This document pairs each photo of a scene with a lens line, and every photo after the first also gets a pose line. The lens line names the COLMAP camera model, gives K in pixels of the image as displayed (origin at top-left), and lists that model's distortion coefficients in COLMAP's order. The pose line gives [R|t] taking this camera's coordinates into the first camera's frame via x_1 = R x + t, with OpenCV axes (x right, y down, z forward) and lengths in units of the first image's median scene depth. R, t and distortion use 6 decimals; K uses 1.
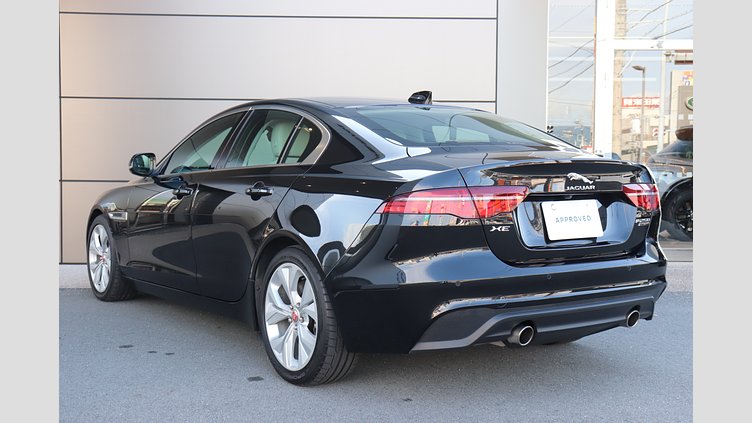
lens RADIAL K [[625.1, 0, 376.8], [0, 625.1, 210.2], [0, 0, 1]] dist [-0.016453, 0.011881]
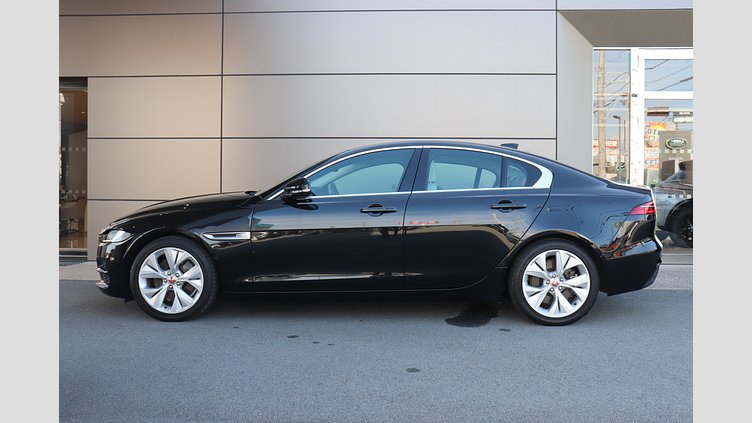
lens RADIAL K [[447.7, 0, 375.4], [0, 447.7, 208.8], [0, 0, 1]] dist [-0.062154, -0.000343]
pose [[0.997980, 0.002094, -0.063496, -0.098701], [-0.003798, 0.999635, -0.026731, -0.005359], [0.063417, 0.026918, 0.997624, 0.070655]]
